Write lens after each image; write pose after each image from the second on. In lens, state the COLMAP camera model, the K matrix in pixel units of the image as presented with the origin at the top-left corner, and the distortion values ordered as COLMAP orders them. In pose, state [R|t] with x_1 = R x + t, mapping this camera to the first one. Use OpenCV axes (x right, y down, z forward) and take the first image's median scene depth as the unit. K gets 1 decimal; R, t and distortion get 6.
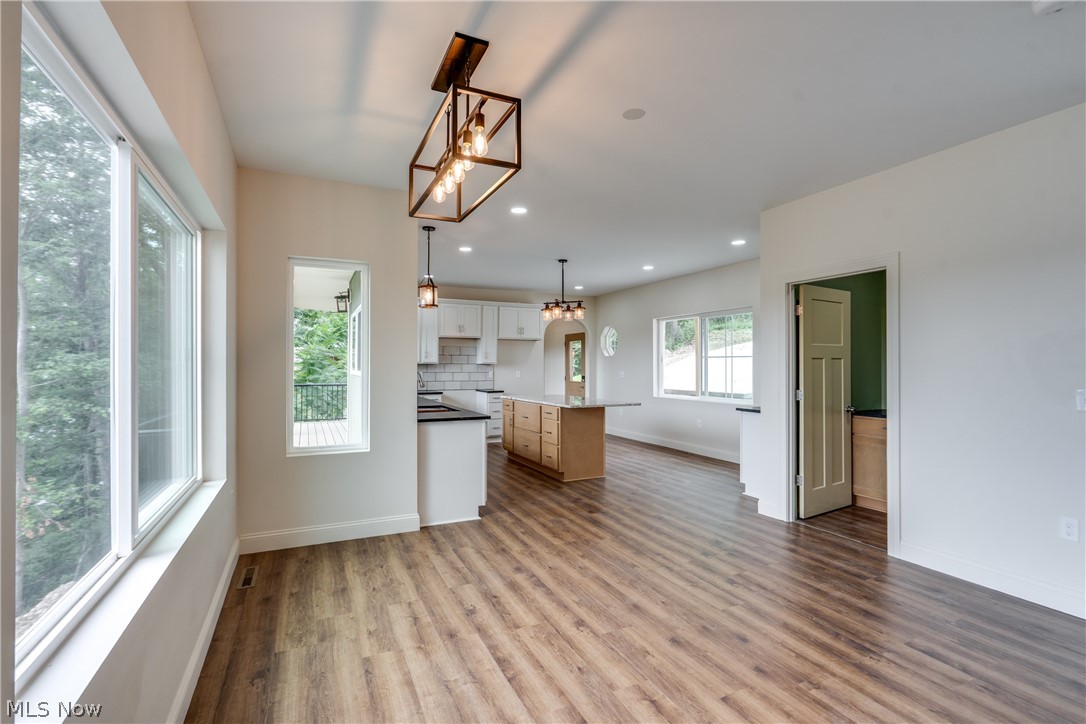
lens RADIAL K [[498.8, 0, 542.4], [0, 498.8, 364.7], [0, 0, 1]] dist [-0.005735, 0.004166]
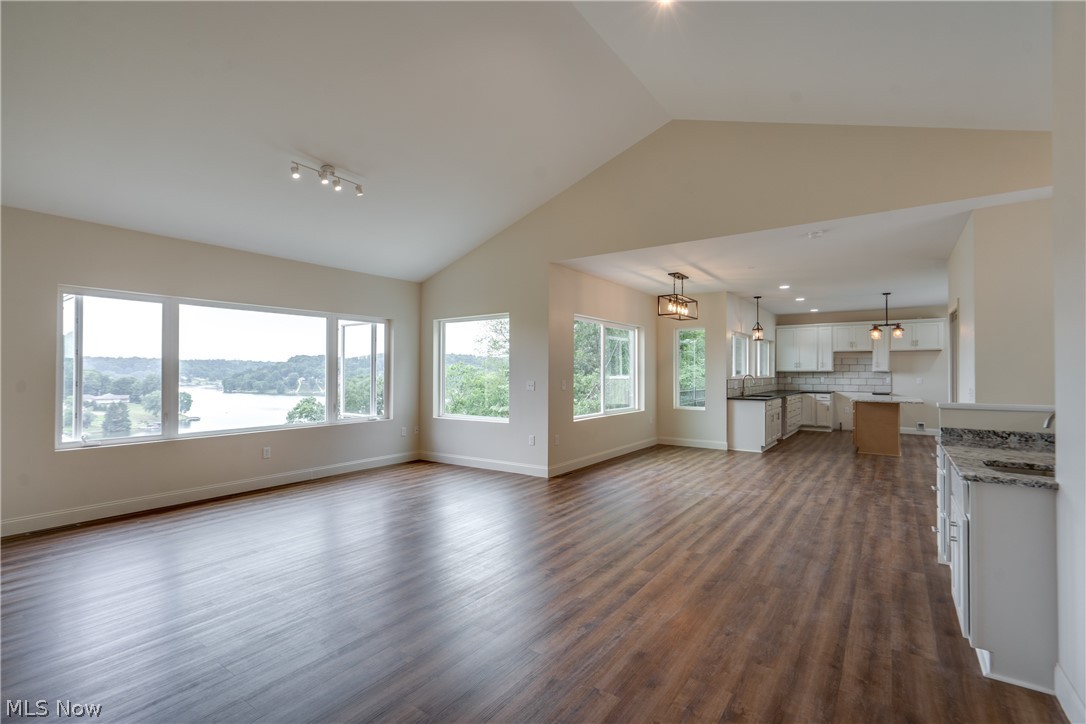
lens RADIAL K [[498.8, 0, 534.7], [0, 498.8, 369.8], [0, 0, 1]] dist [-0.005735, 0.004166]
pose [[0.484300, -0.000898, -0.874902, 1.139977], [-0.001581, 0.999997, -0.001902, -0.004961], [0.874901, 0.002305, 0.484297, -0.694490]]
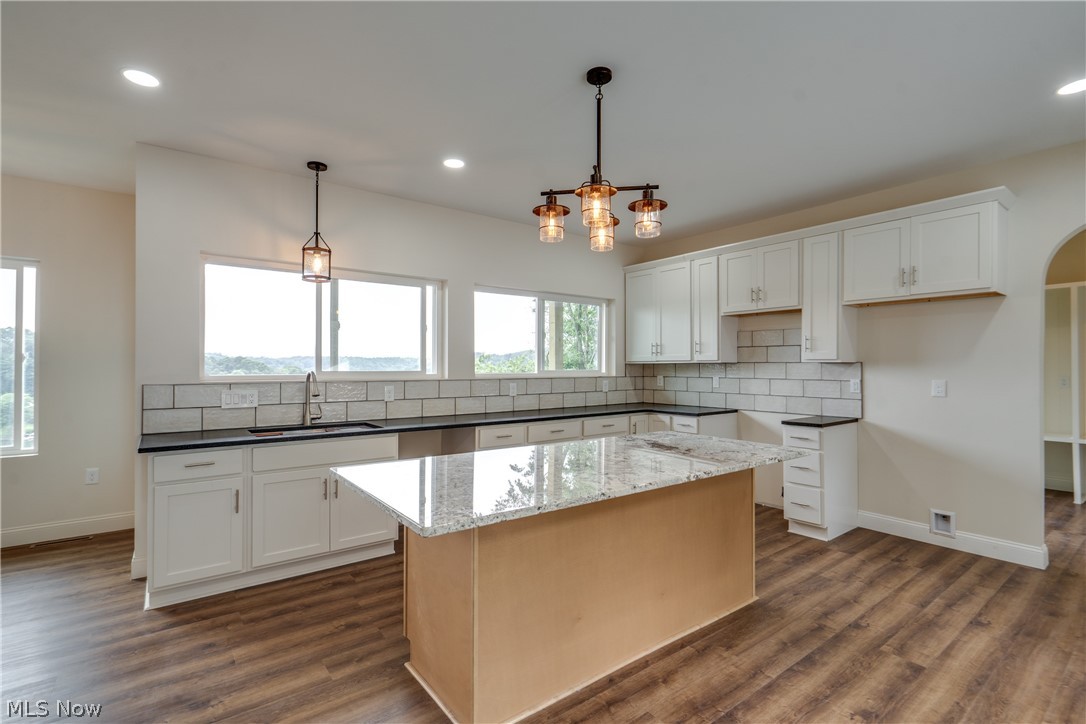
lens RADIAL K [[498.8, 0, 539.1], [0, 498.8, 361.0], [0, 0, 1]] dist [-0.005735, 0.004166]
pose [[0.196966, -0.010473, -0.980354, 0.590821], [-0.000746, 0.999941, -0.010832, 0.004682], [0.980410, 0.002865, 0.196947, 1.372608]]
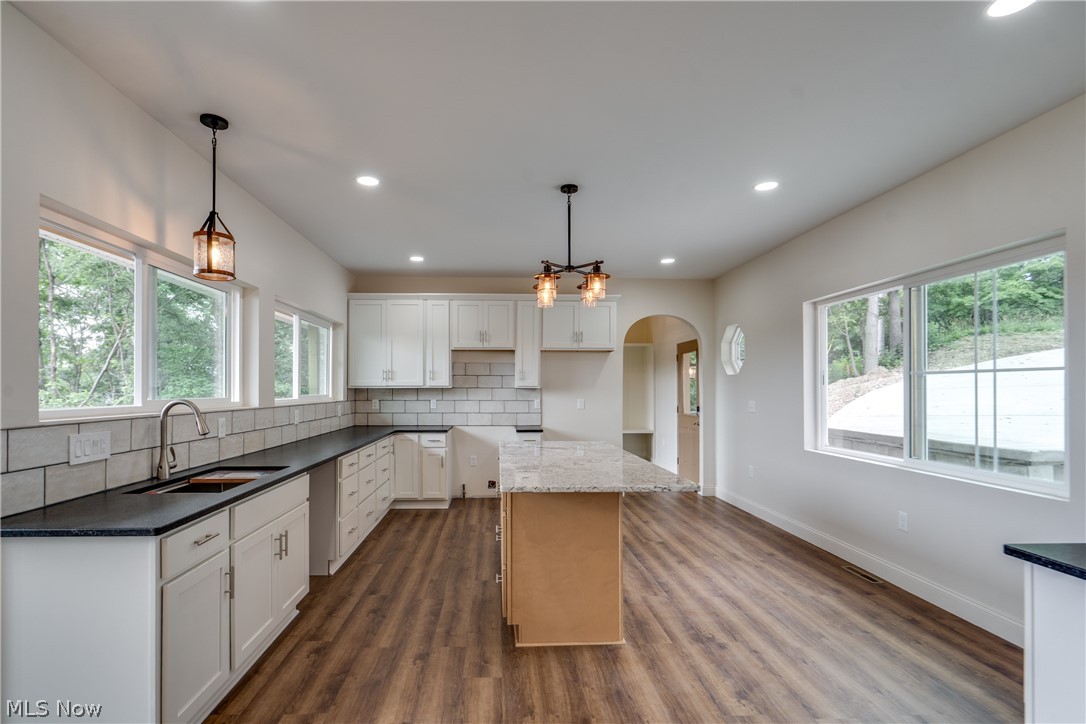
lens RADIAL K [[510.8, 0, 513.9], [0, 510.8, 383.9], [0, 0, 1]] dist [-0.007860, 0.001084]
pose [[0.918442, -0.003193, -0.395543, 0.301759], [0.000158, 0.999970, -0.007706, -0.003739], [0.395556, 0.007015, 0.918415, 0.761529]]
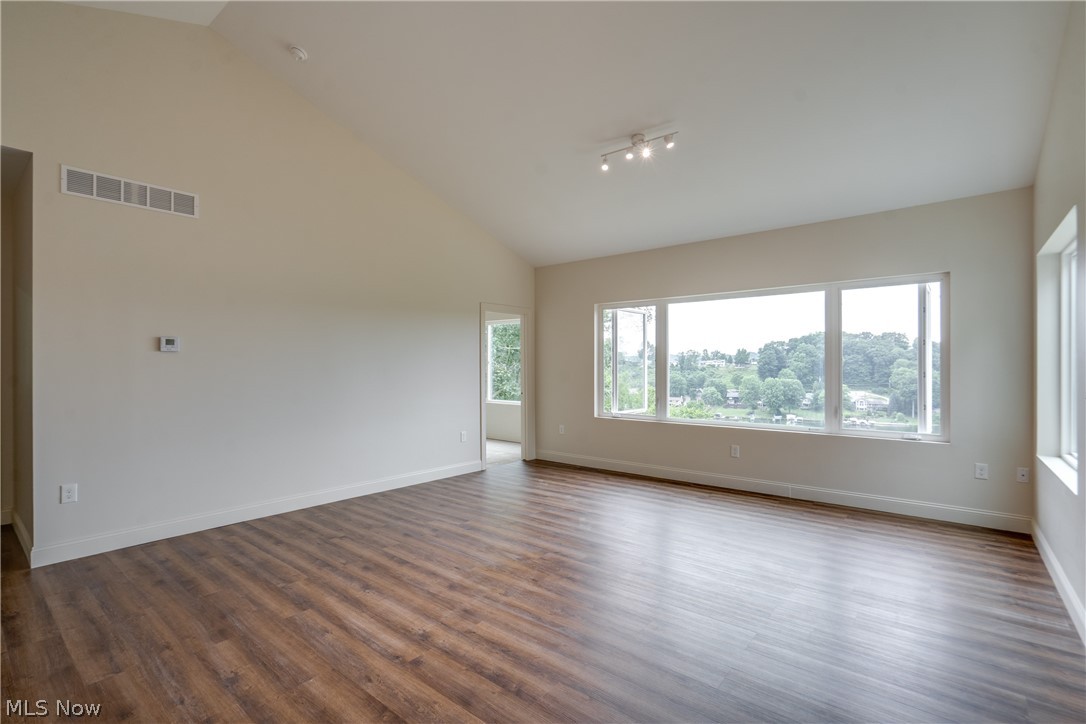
lens RADIAL K [[498.8, 0, 546.4], [0, 498.8, 366.3], [0, 0, 1]] dist [-0.005735, 0.004166]
pose [[-0.904538, 0.005338, -0.426360, 0.553655], [0.003126, 0.999978, 0.005888, -0.000875], [0.426382, 0.003993, -0.904534, 0.247784]]
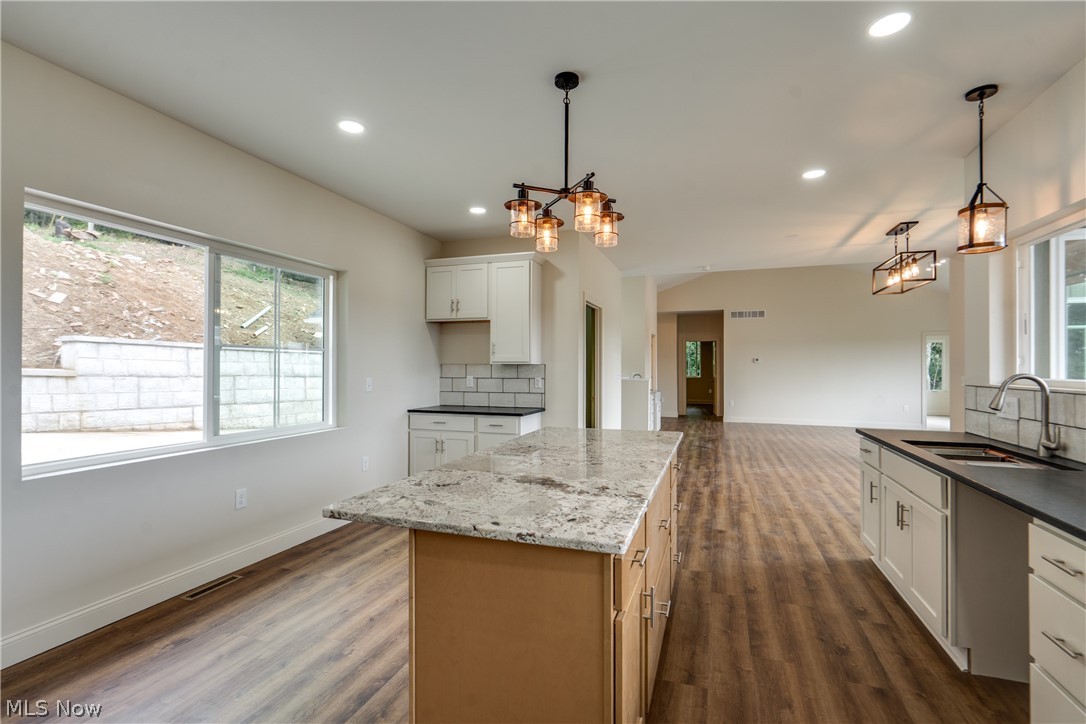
lens RADIAL K [[498.8, 0, 539.3], [0, 498.8, 364.7], [0, 0, 1]] dist [-0.005735, 0.004166]
pose [[-0.708794, 0.002889, 0.705410, -0.314845], [-0.002061, 0.999979, -0.006166, 0.005975], [-0.705413, -0.005824, -0.708773, 1.965062]]
